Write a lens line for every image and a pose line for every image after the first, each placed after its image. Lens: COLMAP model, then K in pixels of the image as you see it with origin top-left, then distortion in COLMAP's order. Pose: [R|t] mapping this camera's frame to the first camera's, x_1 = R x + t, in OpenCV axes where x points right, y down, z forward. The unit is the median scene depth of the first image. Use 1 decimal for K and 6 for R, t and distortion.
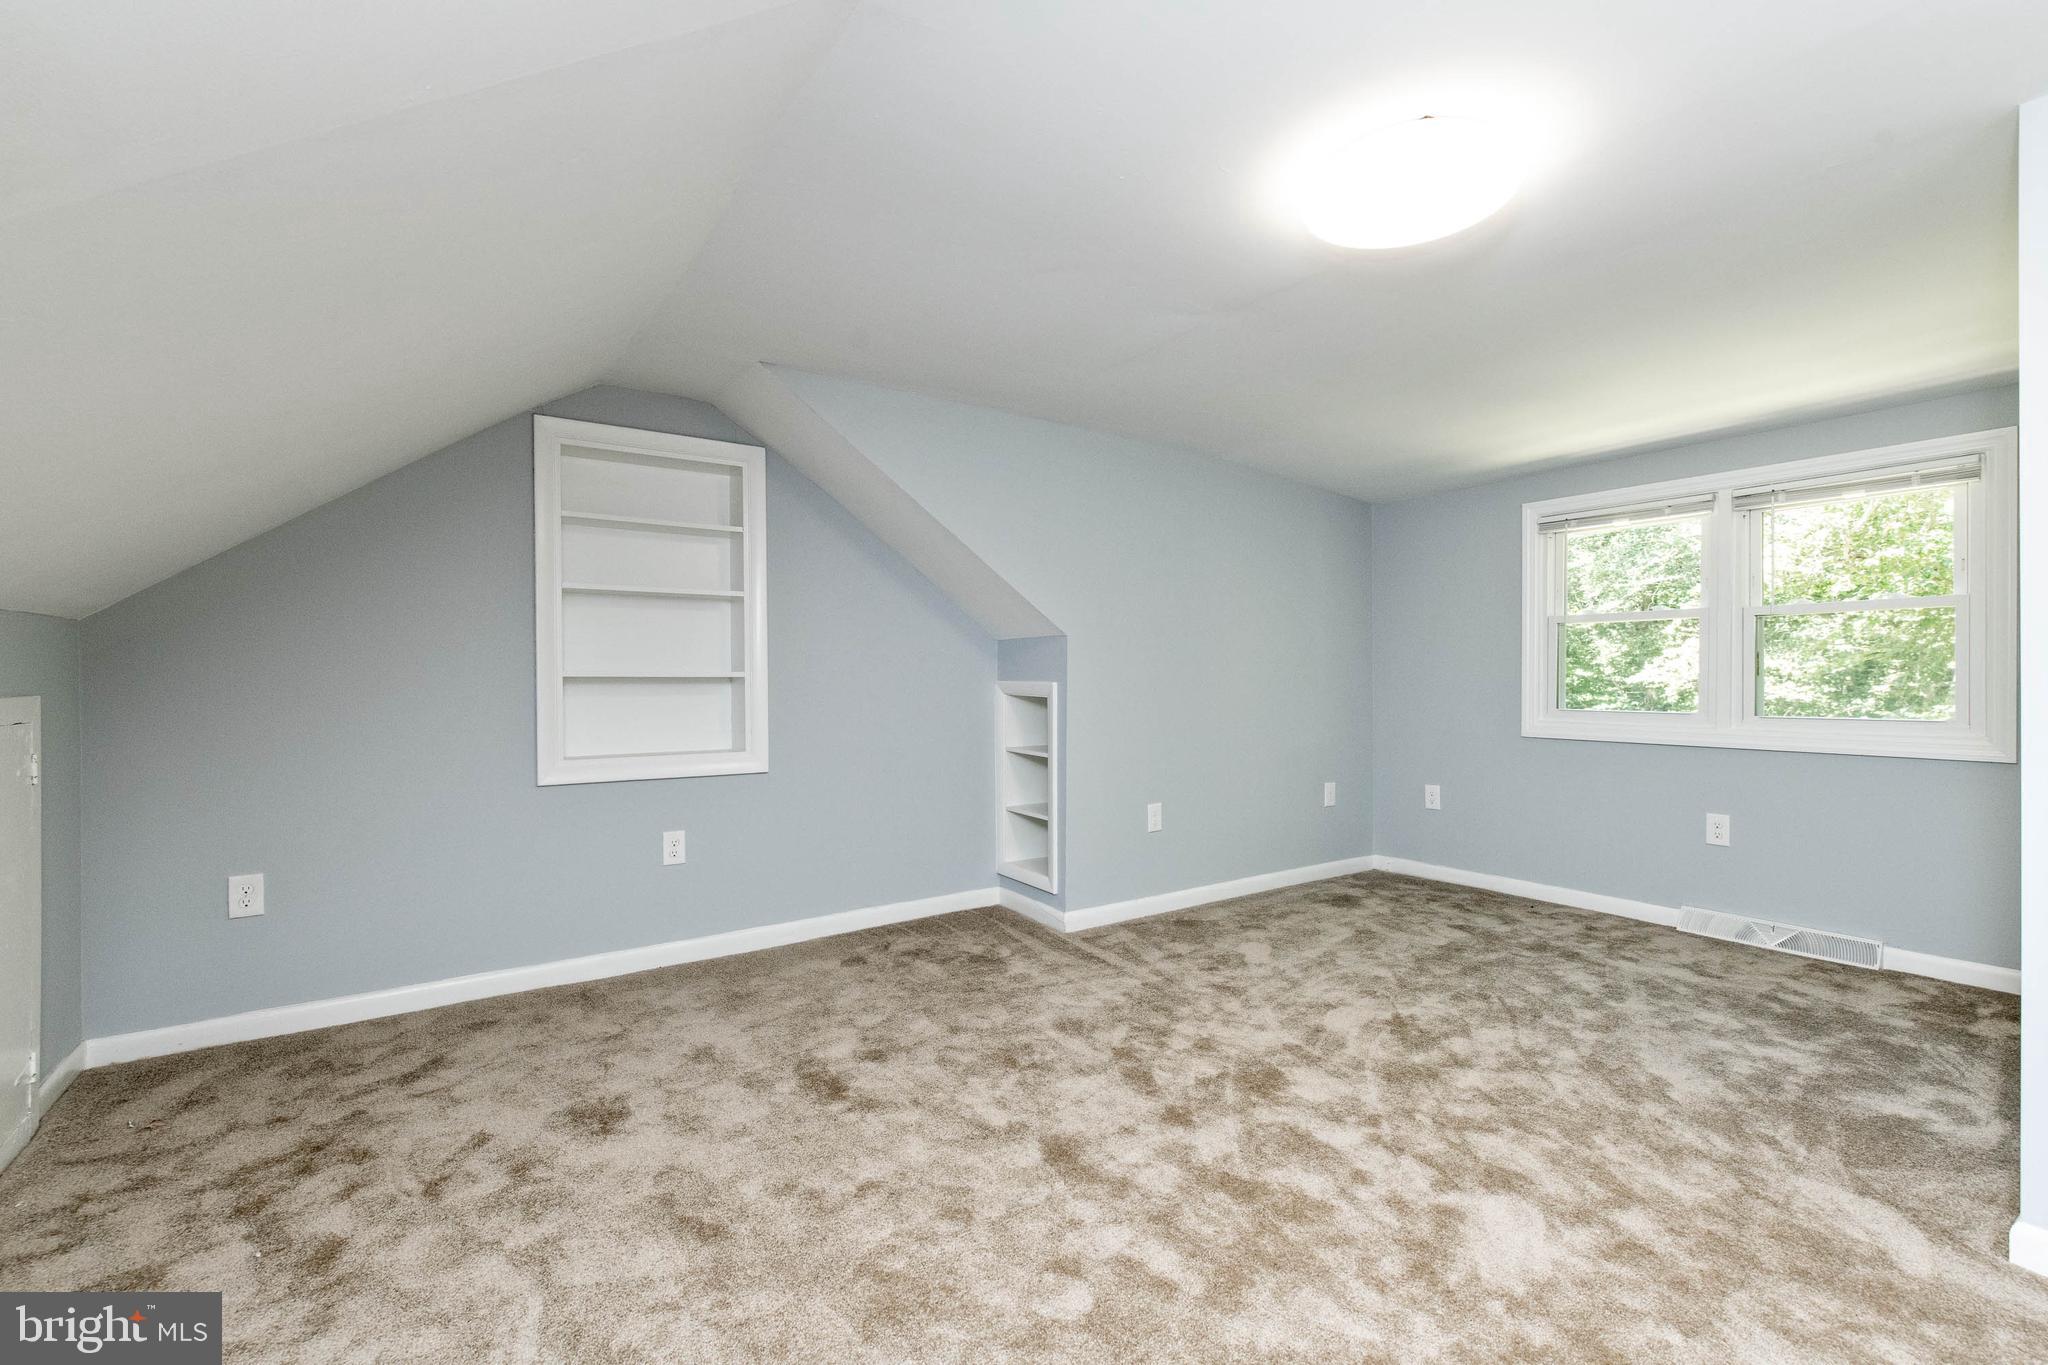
lens RADIAL K [[888.4, 0, 1023.6], [0, 888.4, 680.9], [0, 0, 1]] dist [0.013239, 0.000720]
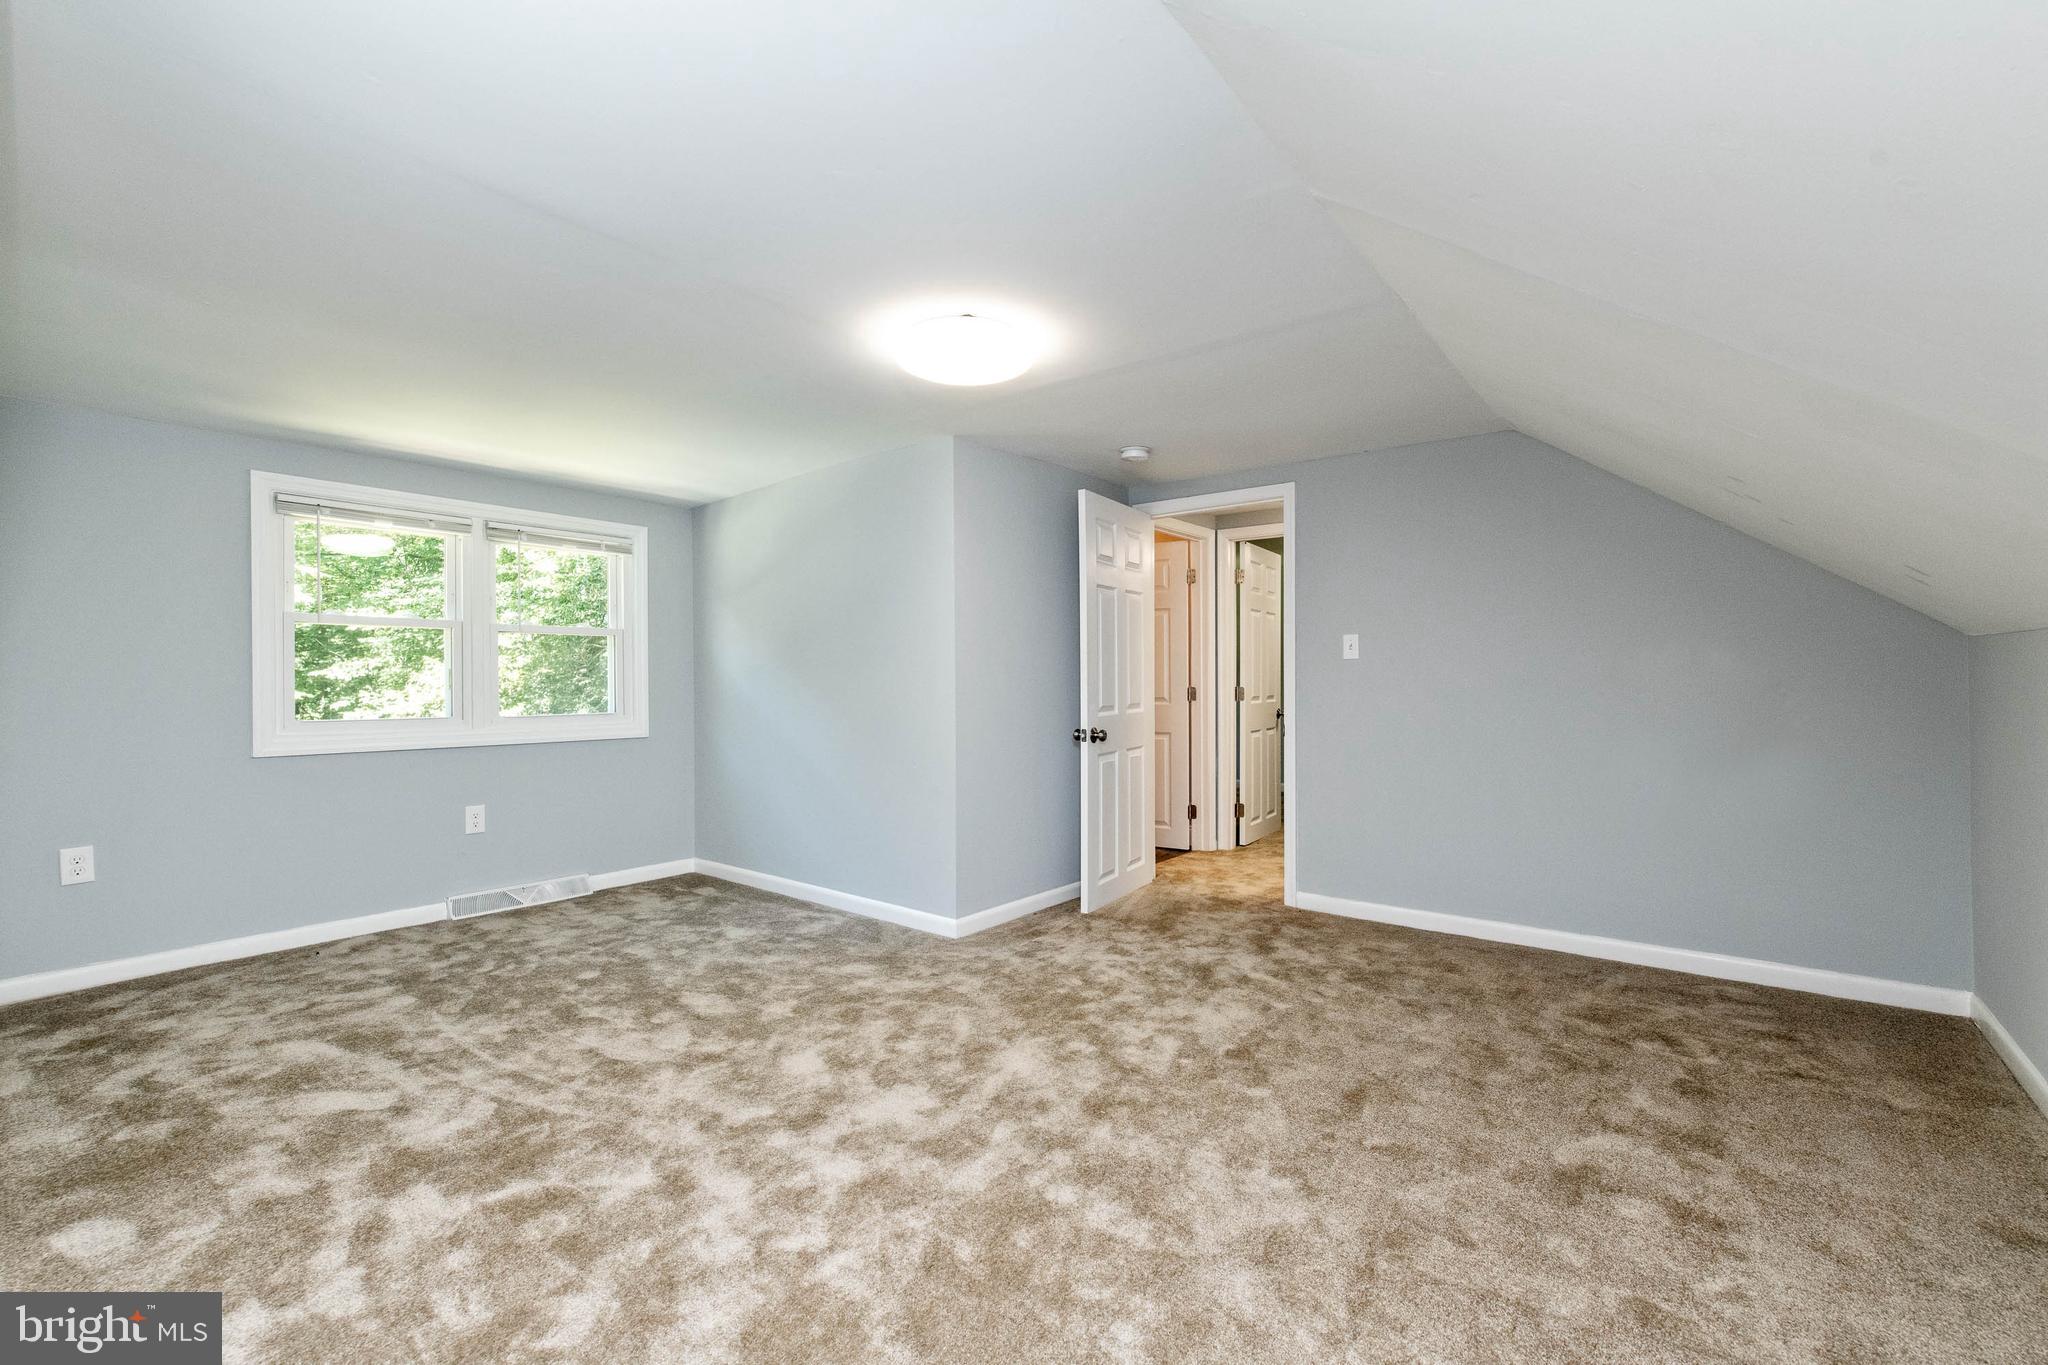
lens RADIAL K [[888.4, 0, 1024.0], [0, 888.4, 682.5], [0, 0, 1]] dist [0.013239, 0.000720]
pose [[-0.297754, -0.002501, 0.954639, -0.494334], [0.001775, 0.999993, 0.003174, -0.007990], [-0.954641, 0.002640, -0.297748, 0.670879]]
